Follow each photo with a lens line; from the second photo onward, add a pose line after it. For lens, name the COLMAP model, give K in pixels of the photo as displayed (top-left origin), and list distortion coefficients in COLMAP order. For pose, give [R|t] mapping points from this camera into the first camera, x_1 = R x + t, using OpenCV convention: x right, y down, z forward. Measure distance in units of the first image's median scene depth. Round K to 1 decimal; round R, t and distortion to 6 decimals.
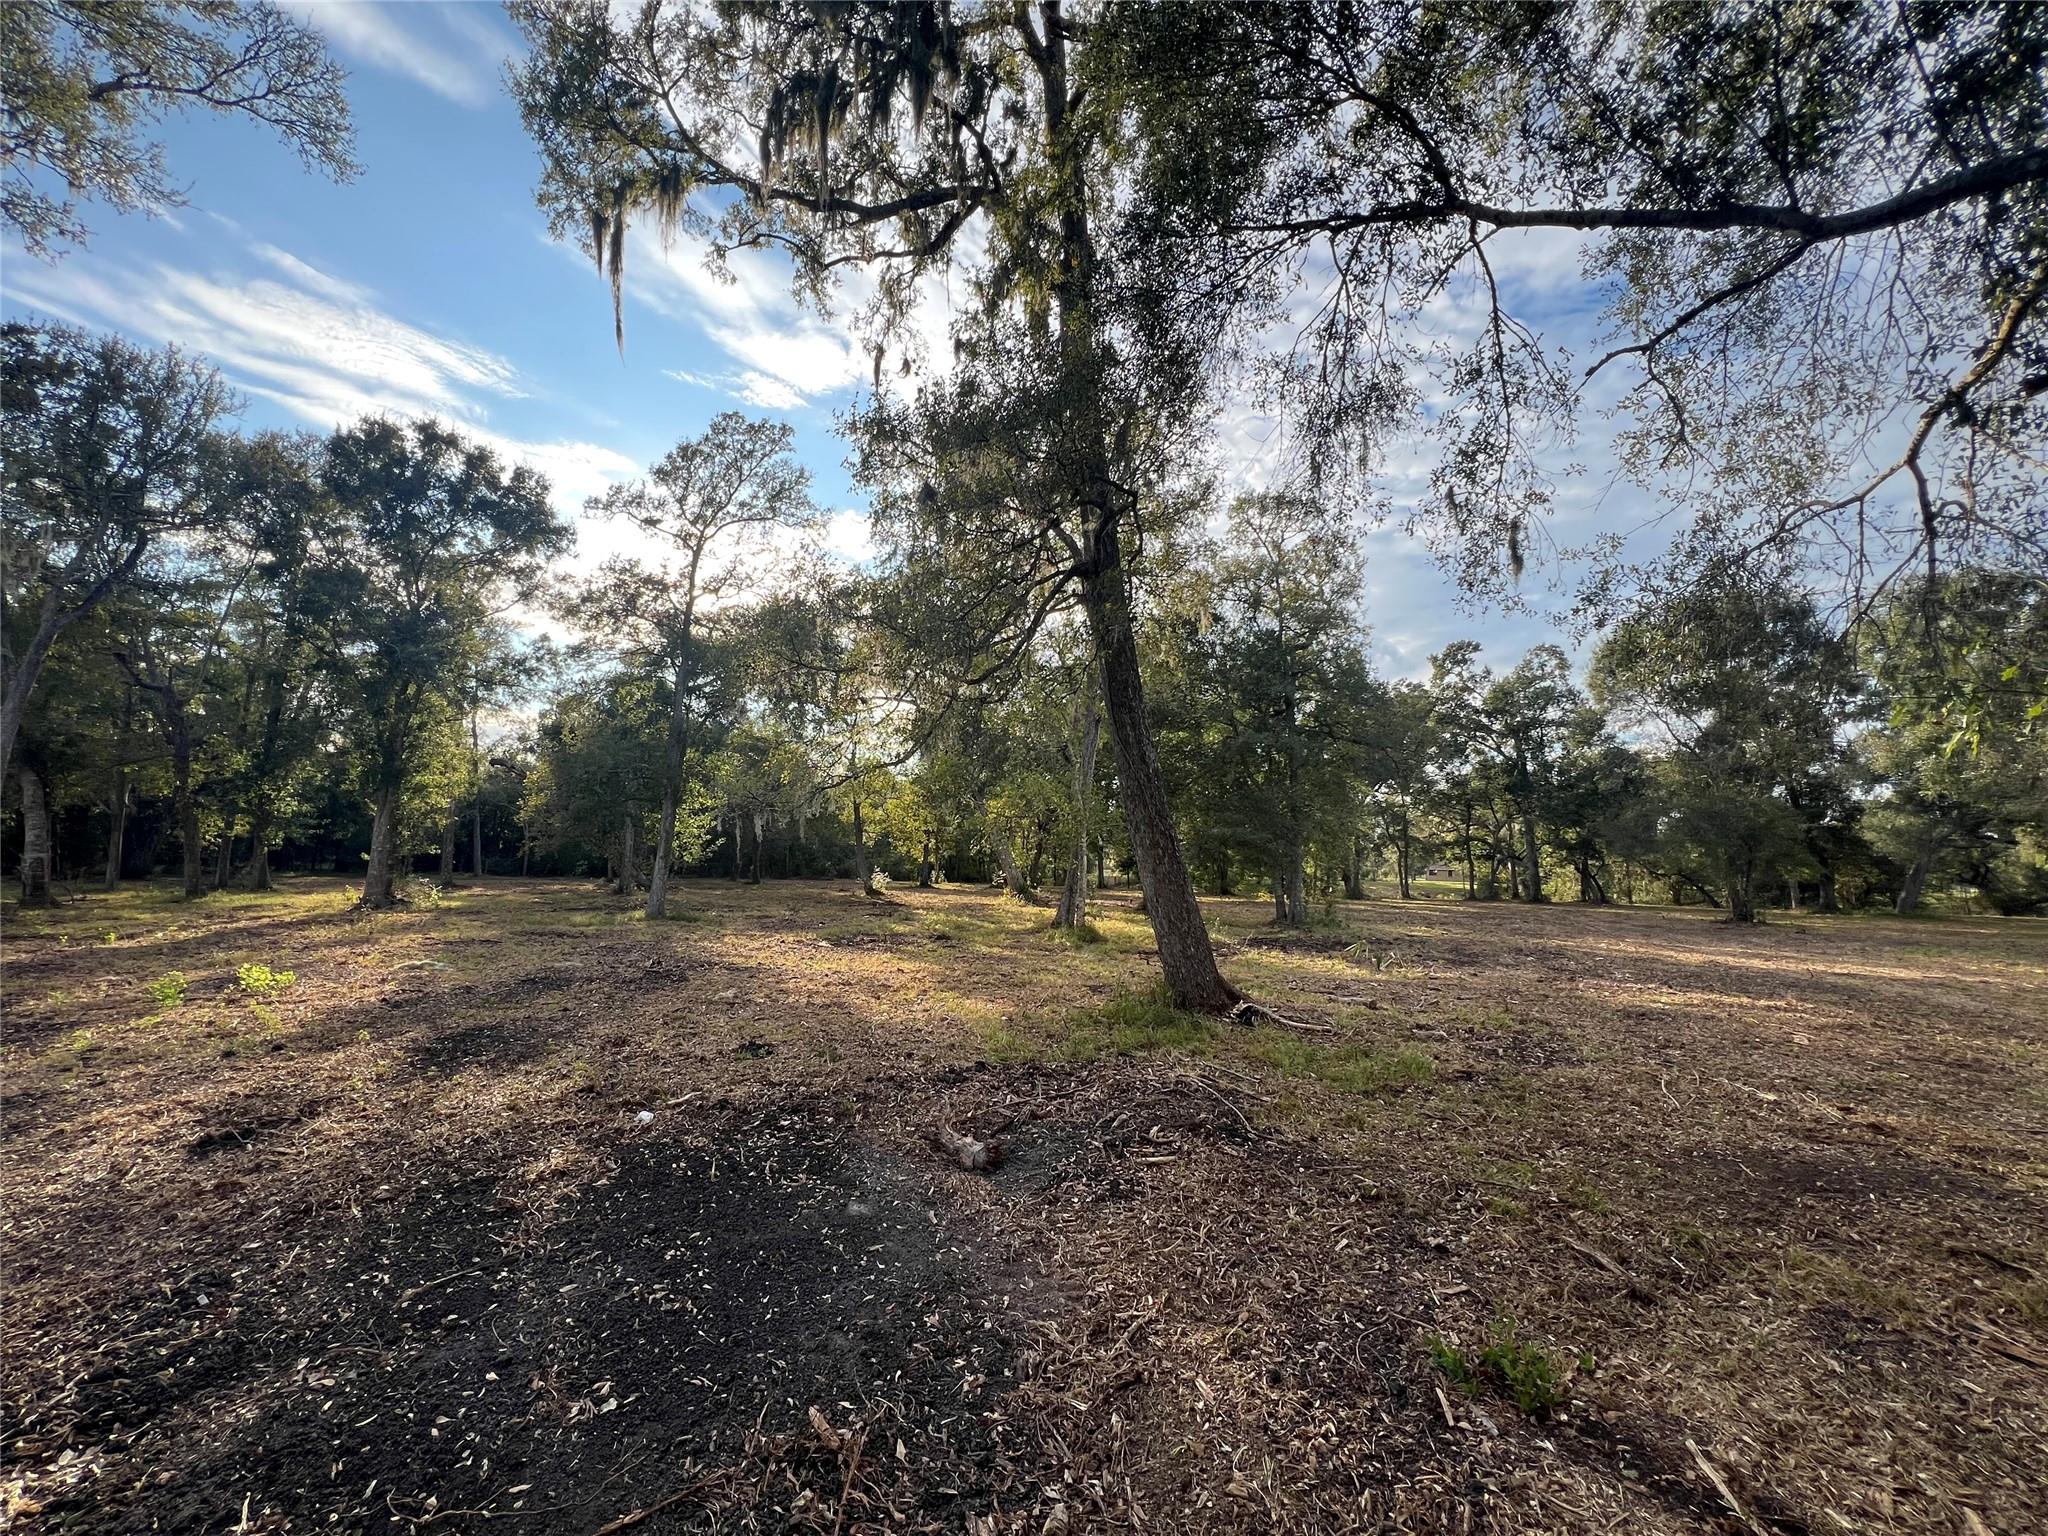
lens RADIAL K [[834.6, 0, 1029.2], [0, 834.6, 765.6], [0, 0, 1]] dist [-0.000153, 0.001378]
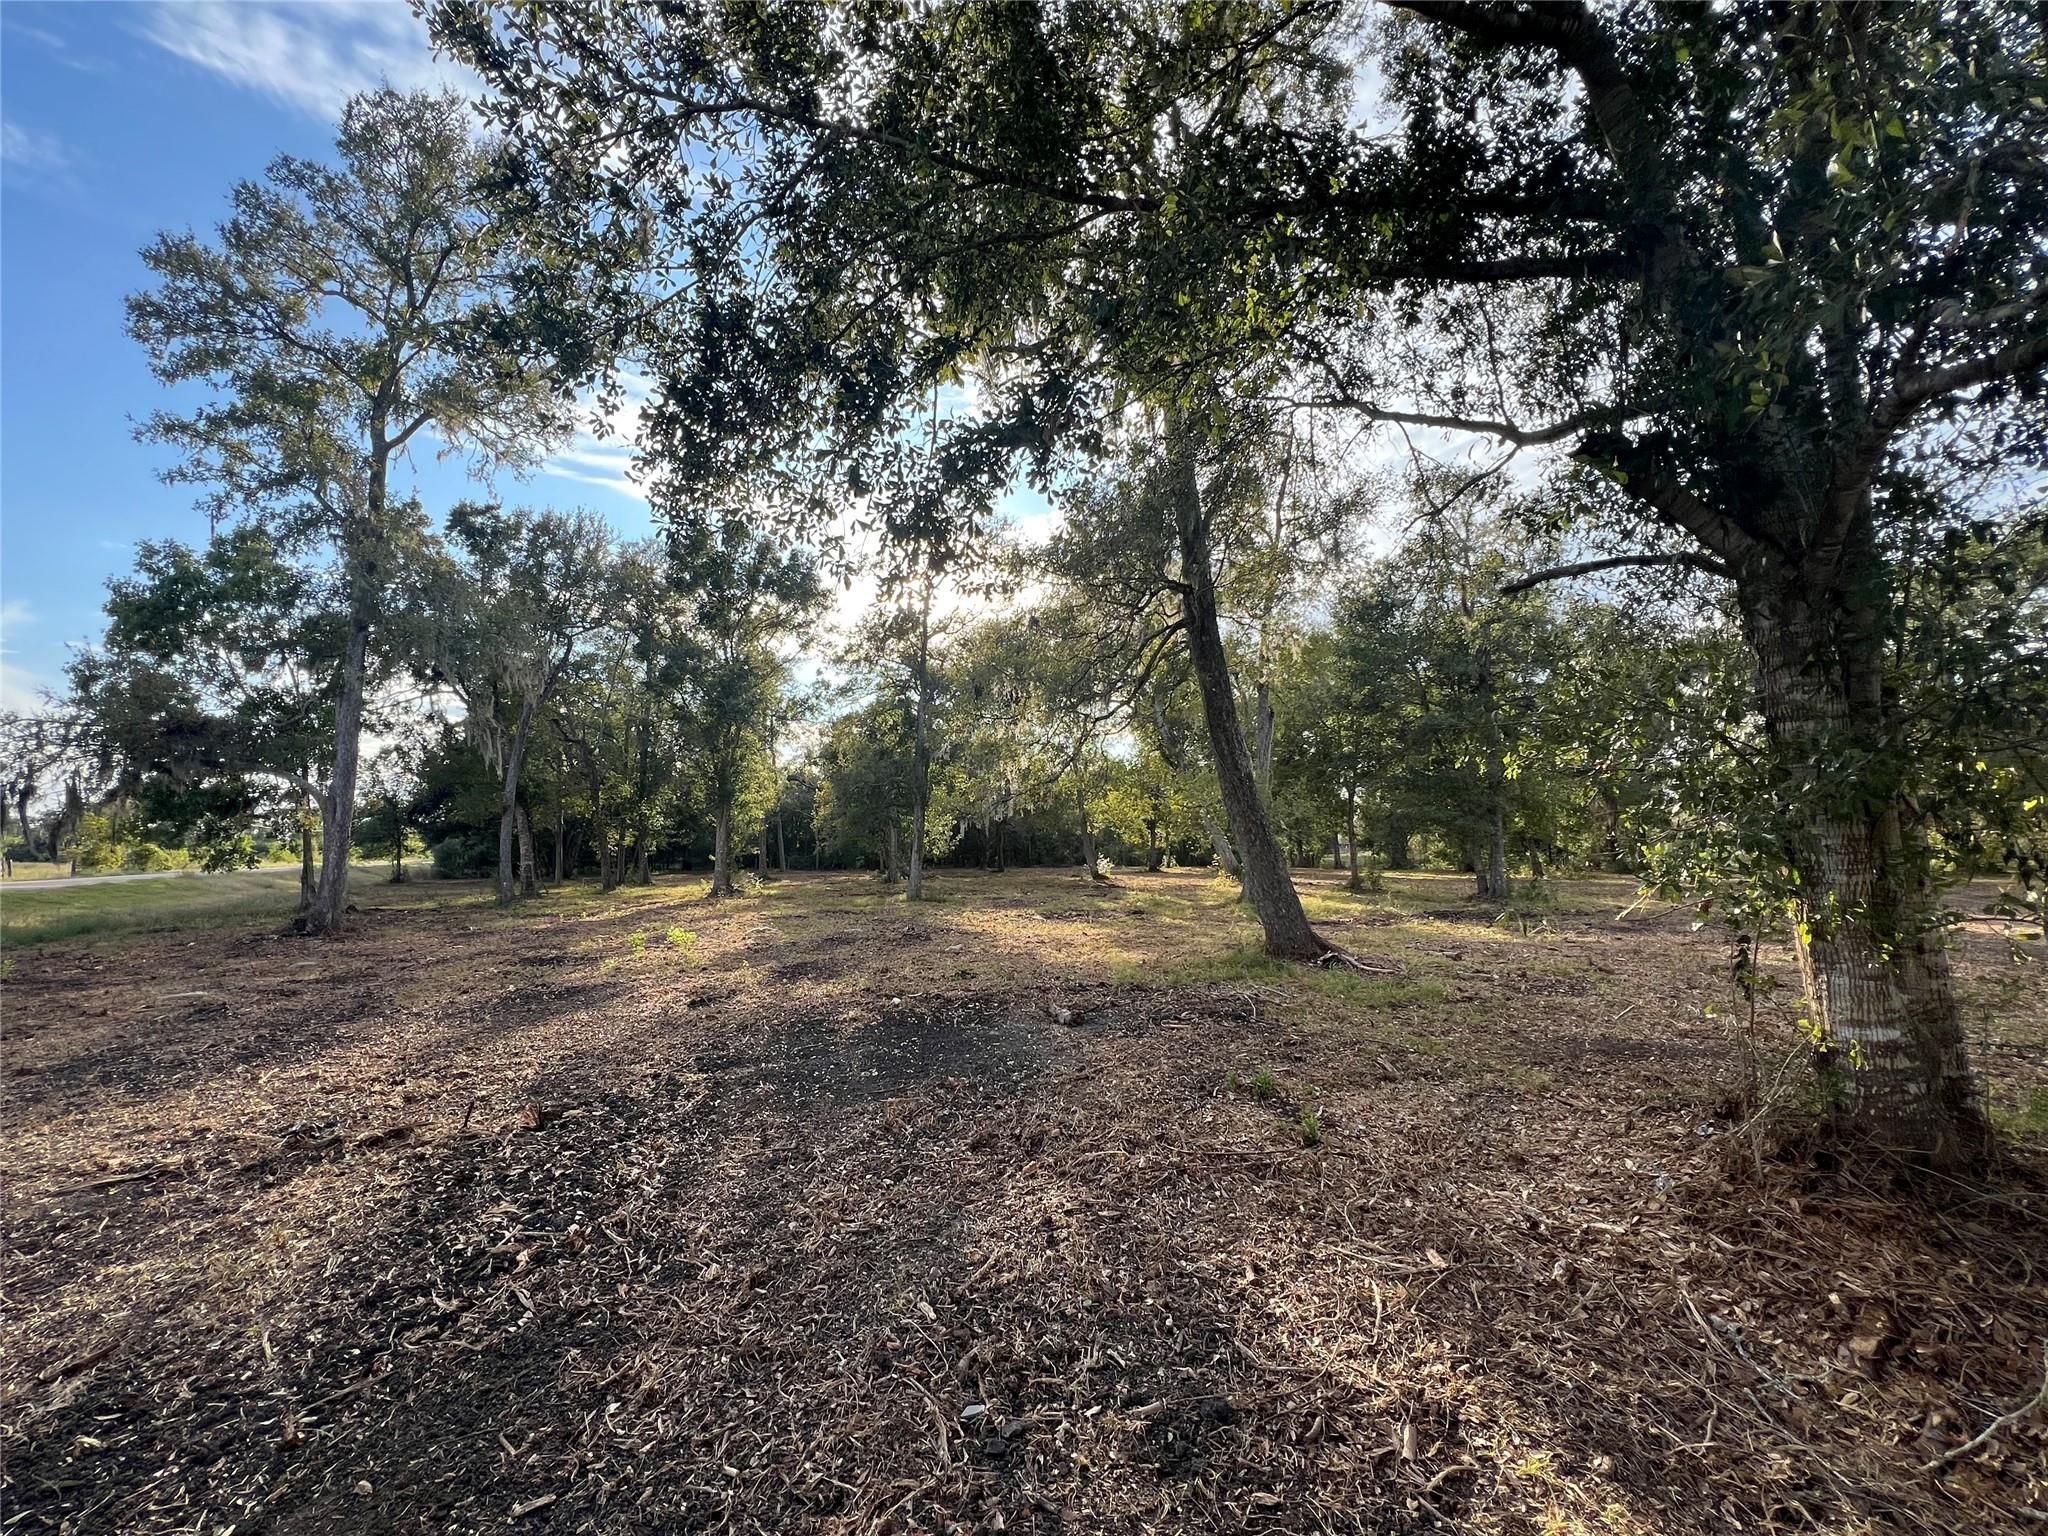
lens RADIAL K [[834.6, 0, 1027.1], [0, 834.6, 768.9], [0, 0, 1]] dist [-0.000153, 0.001378]
pose [[0.956870, -0.057996, -0.284670, 0.070724], [0.063813, 0.997899, 0.011192, -0.014339], [0.283423, -0.028875, 0.958560, -0.126187]]
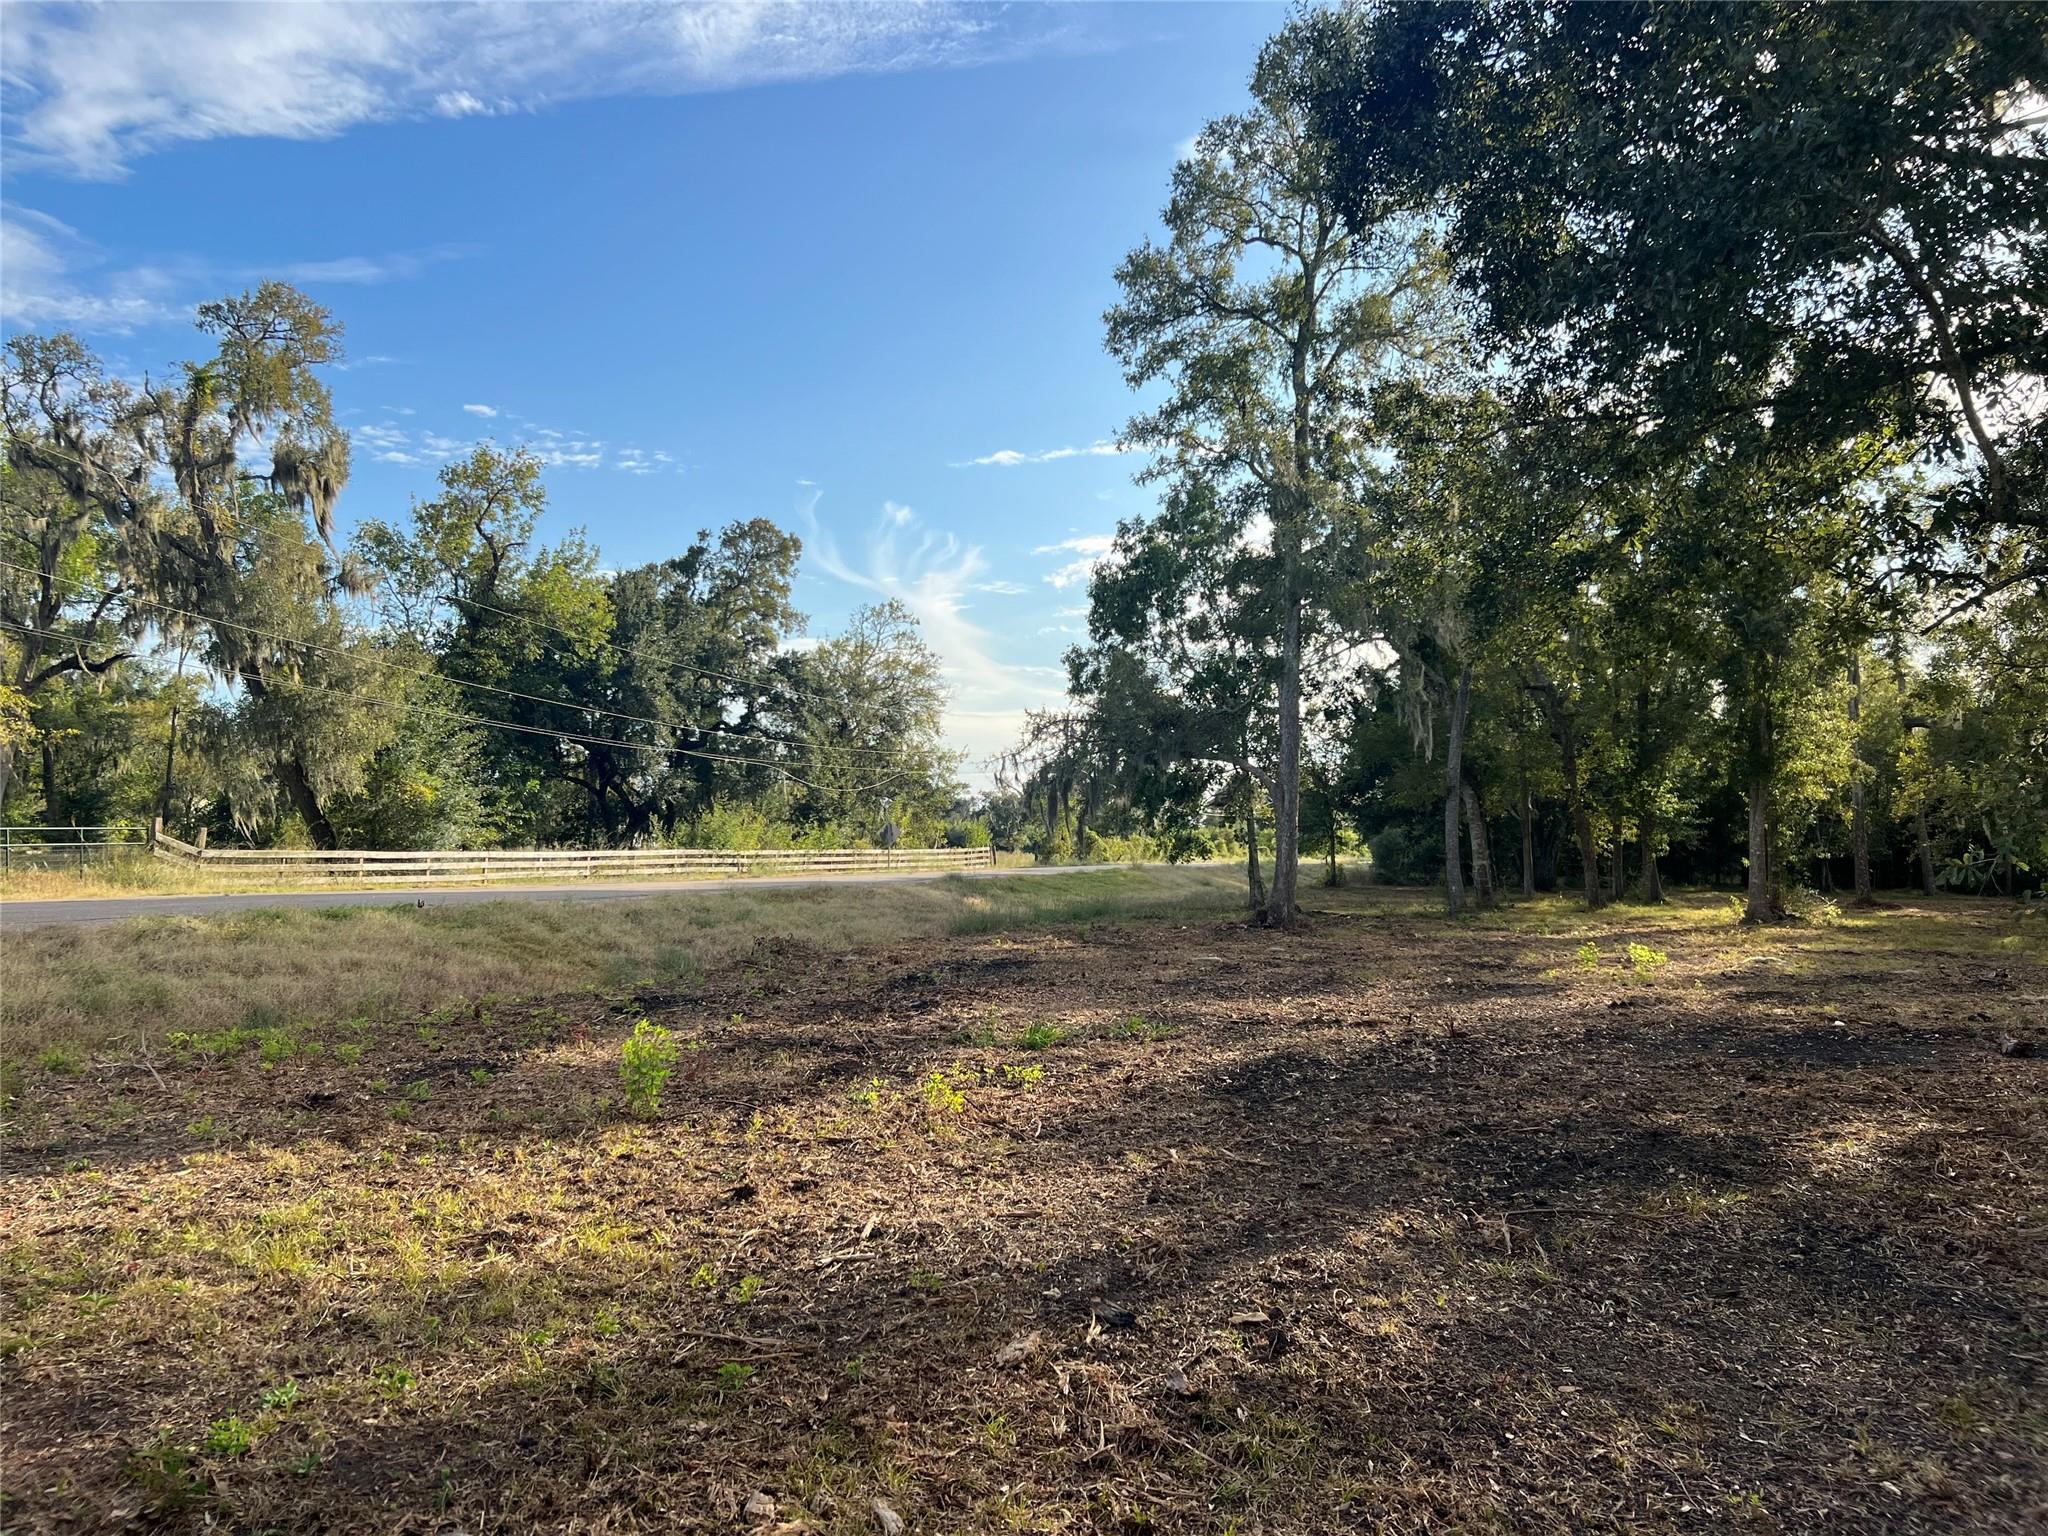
lens RADIAL K [[1578.7, 0, 968.7], [0, 1578.7, 748.0], [0, 0, 1]] dist [0.005328, -0.001749]
pose [[0.402489, -0.072314, -0.912564, 0.335293], [0.101728, 0.994234, -0.033918, -0.030155], [0.909755, -0.079182, 0.407524, -0.336552]]
